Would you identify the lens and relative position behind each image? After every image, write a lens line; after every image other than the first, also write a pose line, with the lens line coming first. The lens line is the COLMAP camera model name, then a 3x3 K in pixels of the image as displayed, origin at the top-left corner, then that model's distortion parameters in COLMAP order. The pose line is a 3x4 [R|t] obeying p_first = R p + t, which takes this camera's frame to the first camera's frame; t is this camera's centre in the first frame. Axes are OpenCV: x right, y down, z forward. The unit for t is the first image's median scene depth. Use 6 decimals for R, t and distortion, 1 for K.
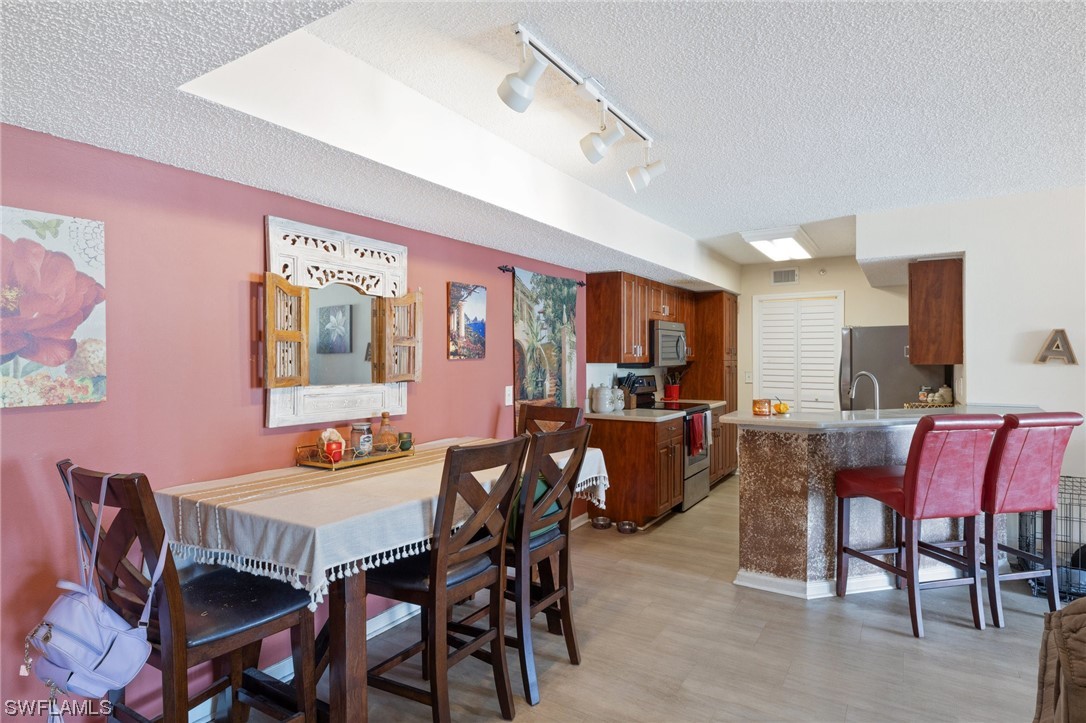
lens RADIAL K [[584.9, 0, 536.4], [0, 584.9, 359.0], [0, 0, 1]] dist [0.002772, -0.000323]
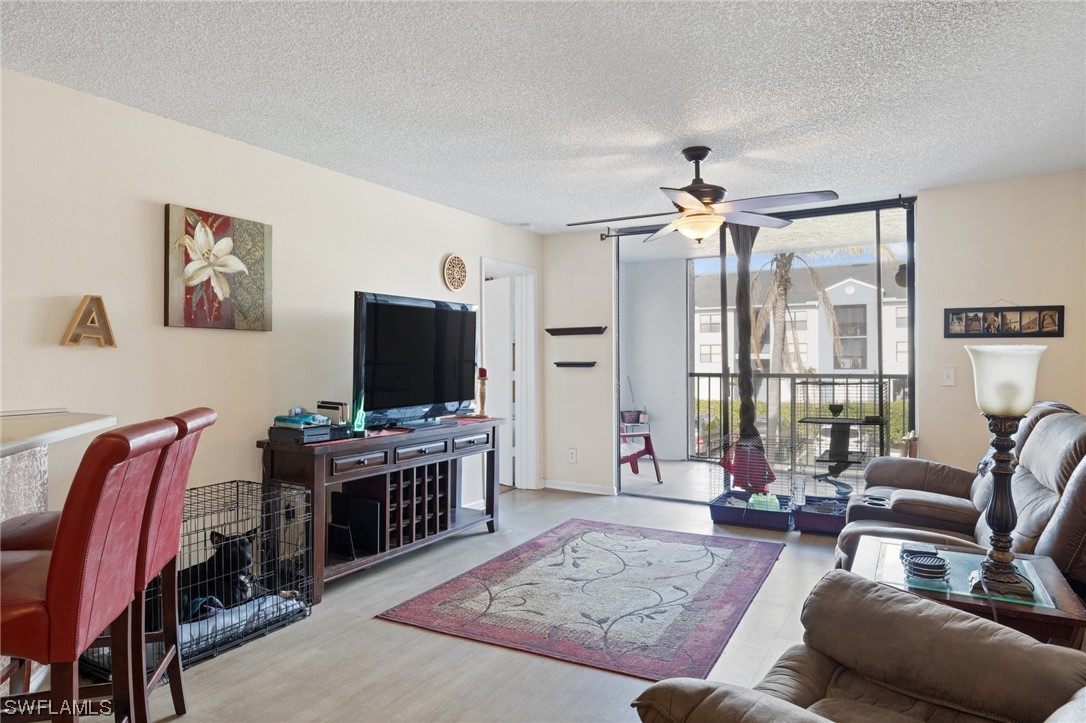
lens RADIAL K [[671.7, 0, 543.0], [0, 671.7, 361.5], [0, 0, 1]] dist [0.005787, 0.000688]
pose [[-0.047296, -0.002100, 0.998879, 0.057350], [0.009092, 0.999955, 0.002533, 0.023317], [-0.998840, 0.009201, -0.047275, 0.403744]]
